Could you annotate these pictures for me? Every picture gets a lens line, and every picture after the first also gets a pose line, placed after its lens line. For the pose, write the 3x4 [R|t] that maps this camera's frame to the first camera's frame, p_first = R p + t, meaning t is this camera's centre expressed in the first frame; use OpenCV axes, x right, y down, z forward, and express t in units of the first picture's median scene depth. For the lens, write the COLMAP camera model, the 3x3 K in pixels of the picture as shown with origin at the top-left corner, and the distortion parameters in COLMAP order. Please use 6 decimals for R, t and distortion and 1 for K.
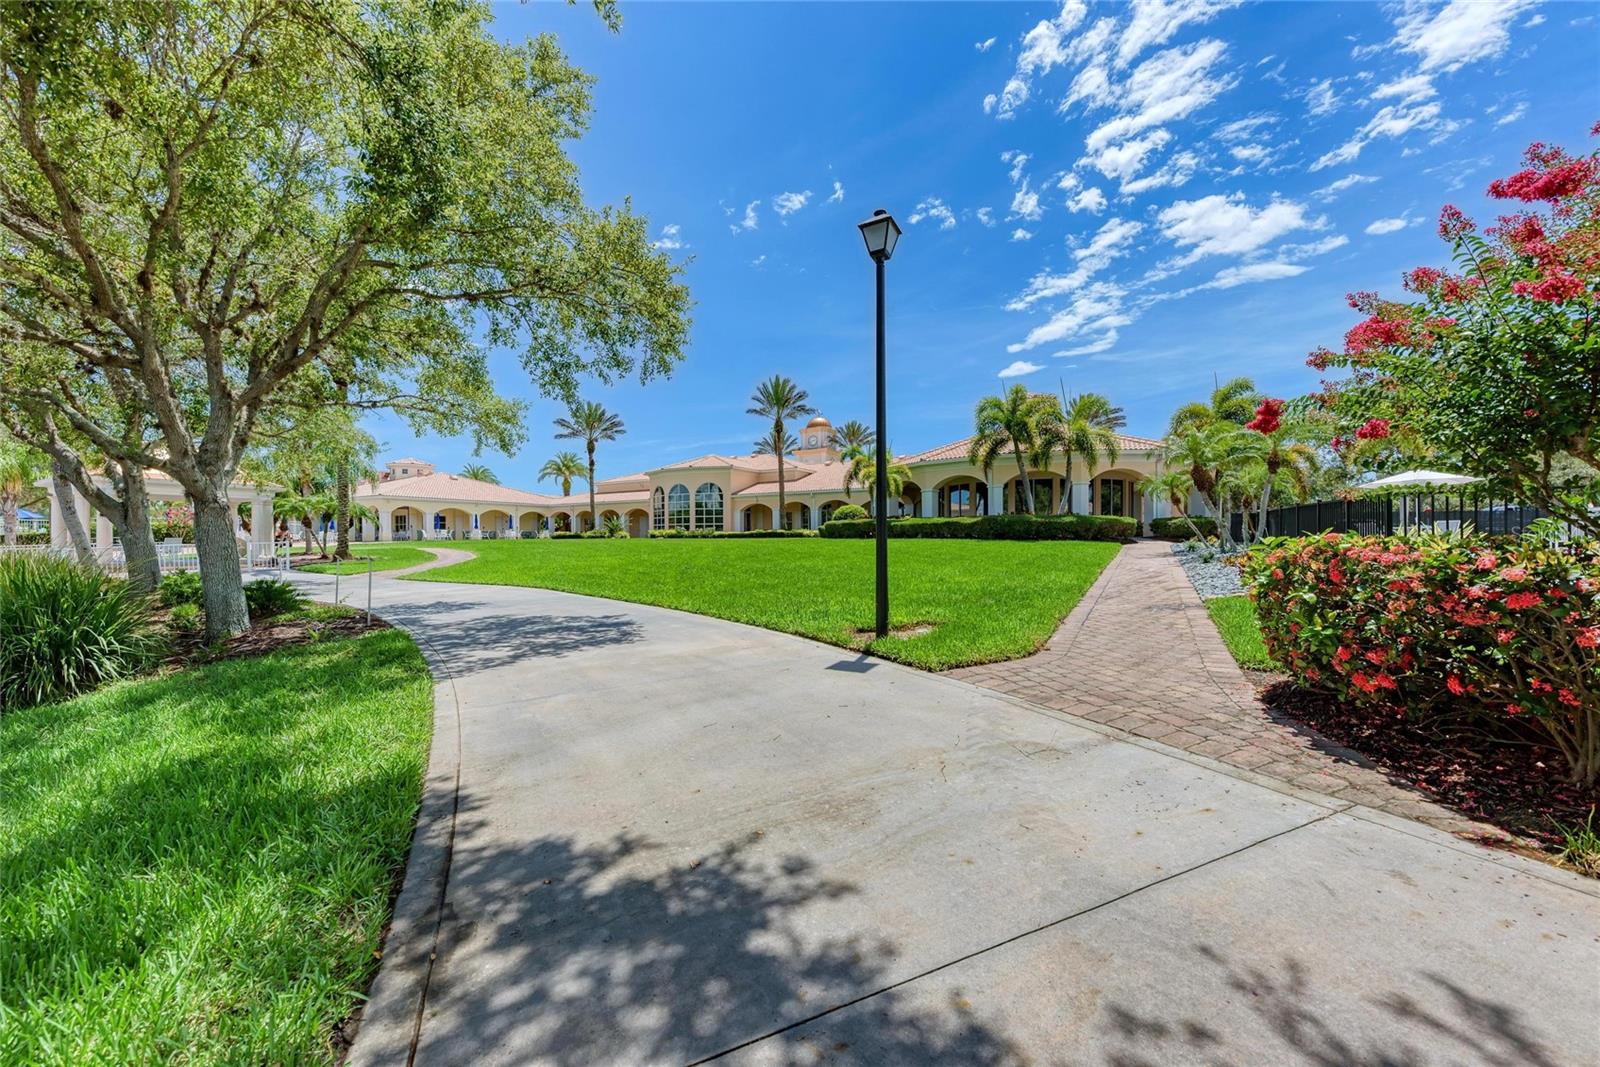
lens RADIAL K [[592.6, 0, 791.8], [0, 592.6, 535.2], [0, 0, 1]] dist [0.002392, 0.000087]
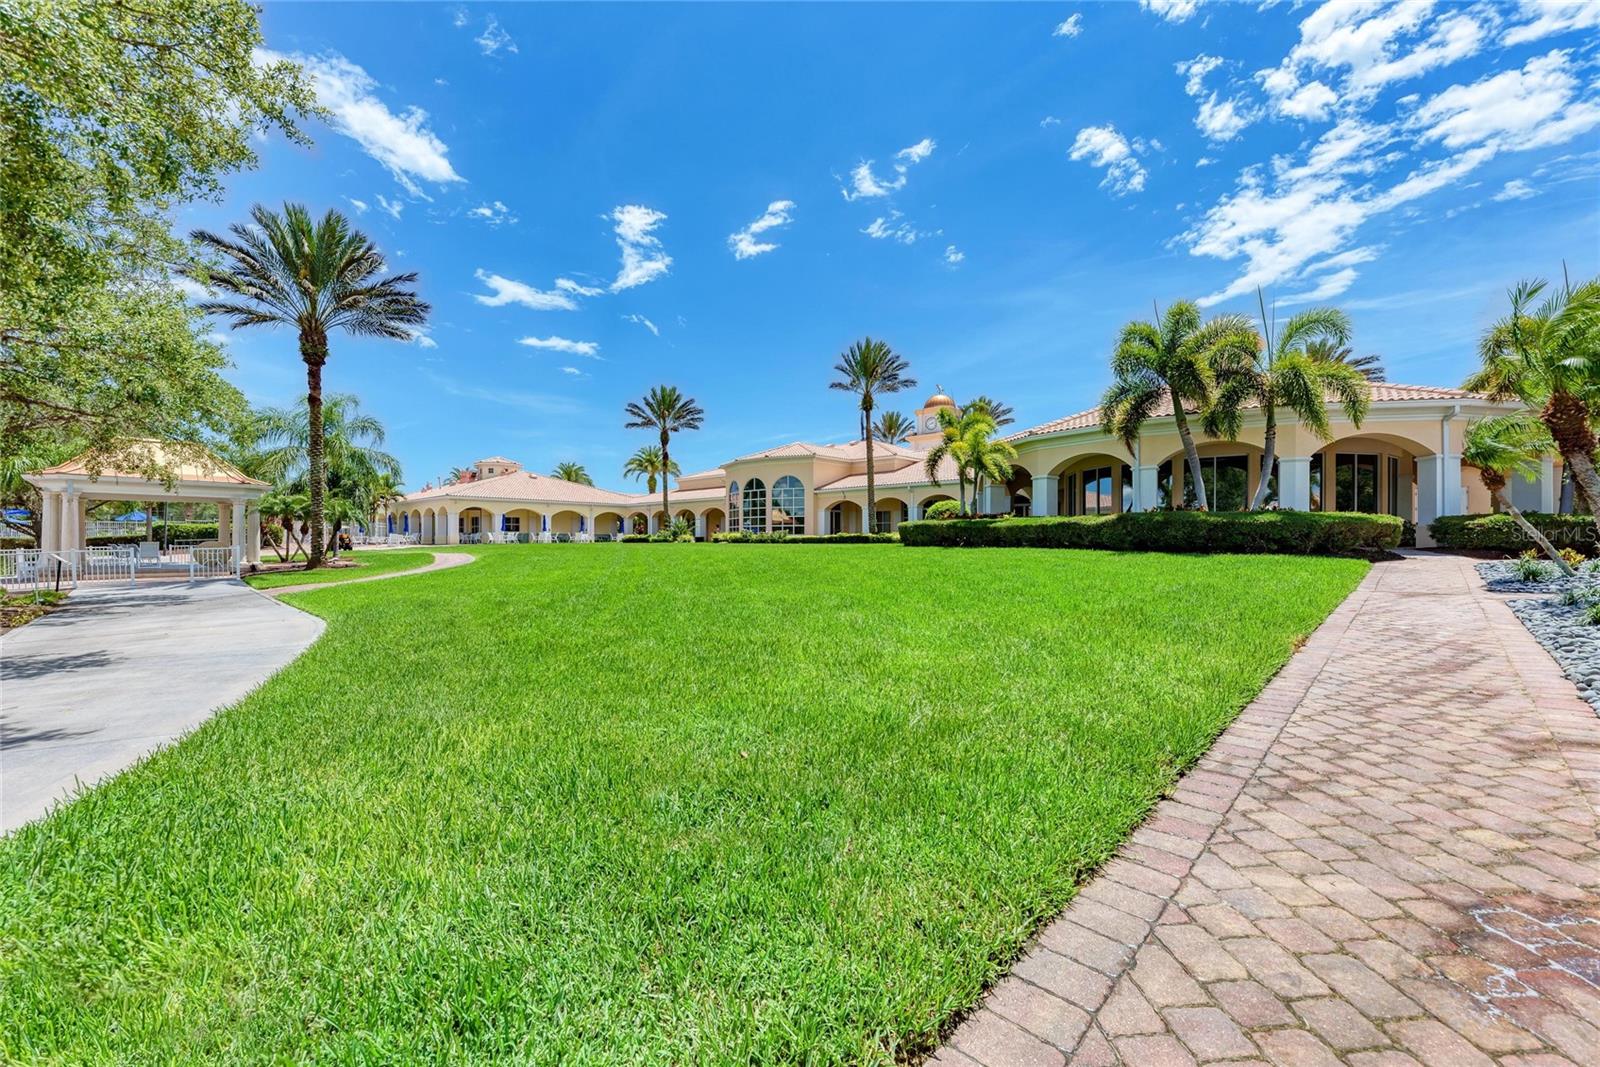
lens RADIAL K [[635.4, 0, 807.2], [0, 635.4, 528.1], [0, 0, 1]] dist [-0.001276, 0.000161]
pose [[0.978409, 0.000562, -0.206677, 0.091535], [-0.003502, 0.999898, -0.013859, -0.004454], [0.206648, 0.014284, 0.978311, 0.179154]]
